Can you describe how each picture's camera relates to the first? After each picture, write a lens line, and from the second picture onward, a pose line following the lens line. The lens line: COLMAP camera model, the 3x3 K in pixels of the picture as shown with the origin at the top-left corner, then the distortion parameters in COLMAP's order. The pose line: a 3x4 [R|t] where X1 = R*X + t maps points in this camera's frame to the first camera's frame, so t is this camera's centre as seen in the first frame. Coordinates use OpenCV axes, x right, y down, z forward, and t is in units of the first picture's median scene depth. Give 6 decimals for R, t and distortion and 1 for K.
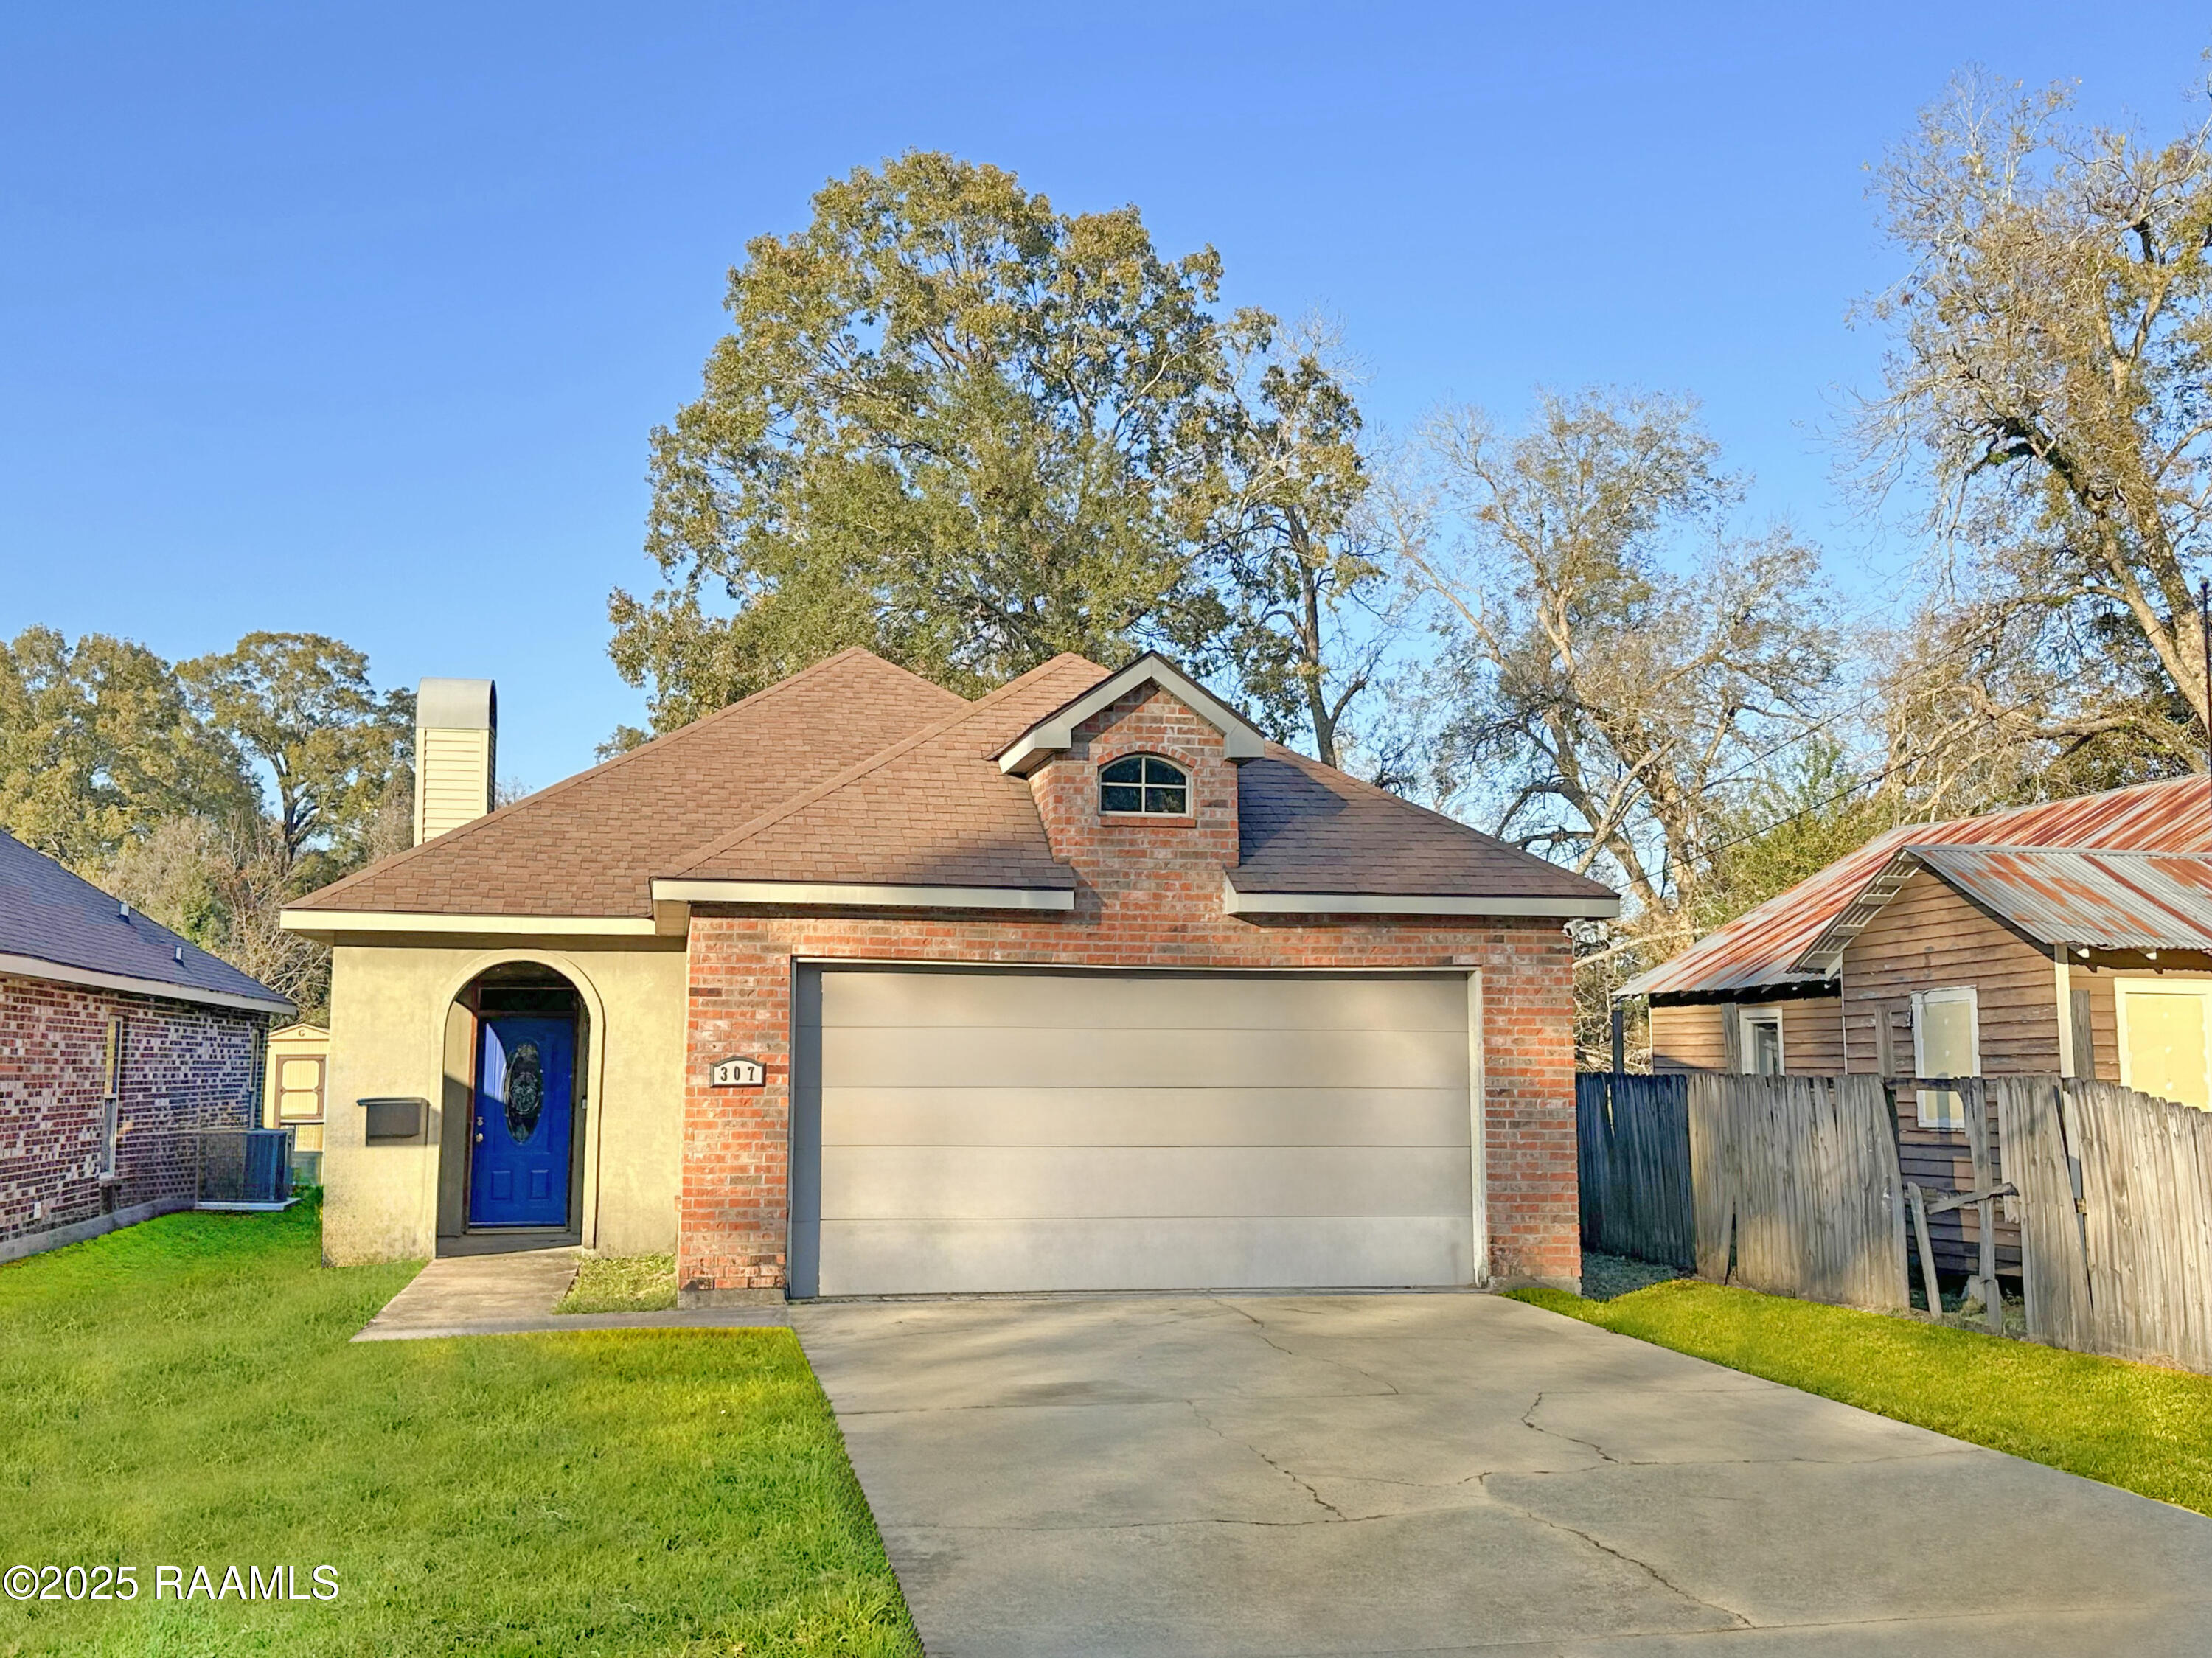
lens RADIAL K [[2064.9, 0, 1106.1], [0, 2064.9, 828.0], [0, 0, 1]] dist [0.000424, 0.000000]
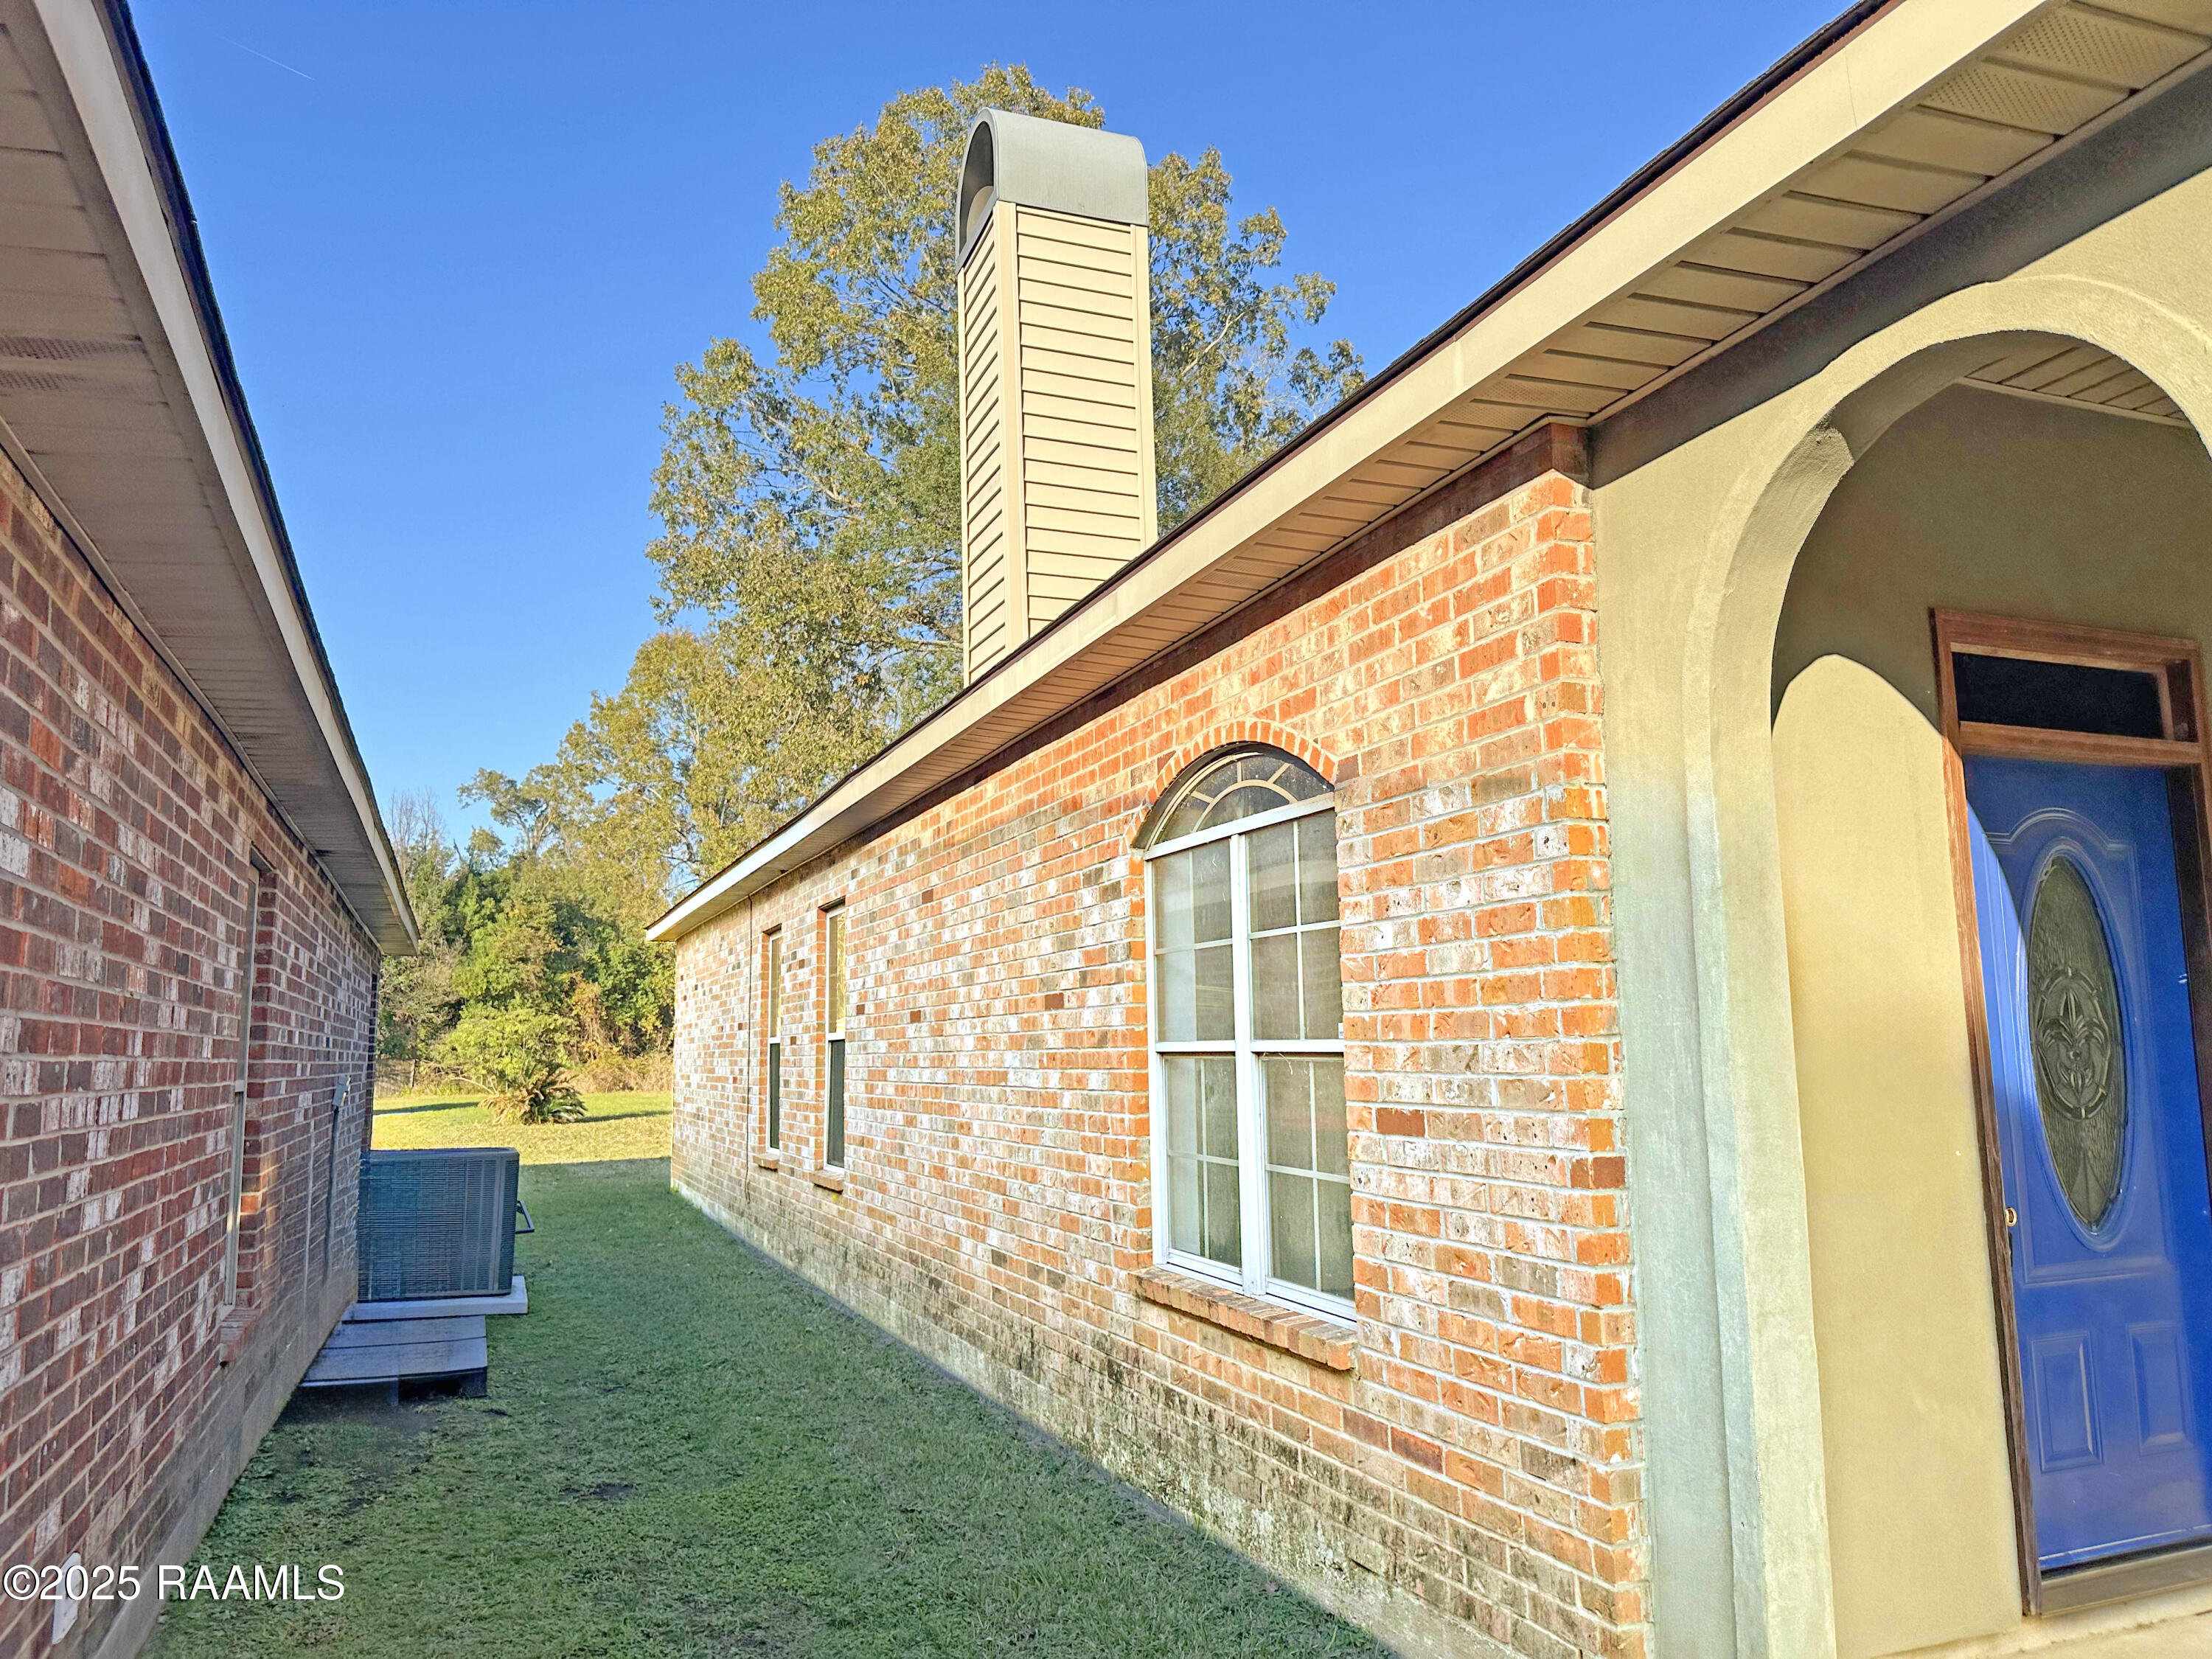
lens RADIAL K [[1647.0, 0, 1103.5], [0, 1647.0, 826.8], [0, 0, 1]] dist [-0.000440, 0.000709]
pose [[0.990623, 0.006278, 0.136477, -0.424590], [-0.003324, 0.999755, -0.021865, 0.103444], [-0.136580, 0.021206, 0.990402, 0.794488]]
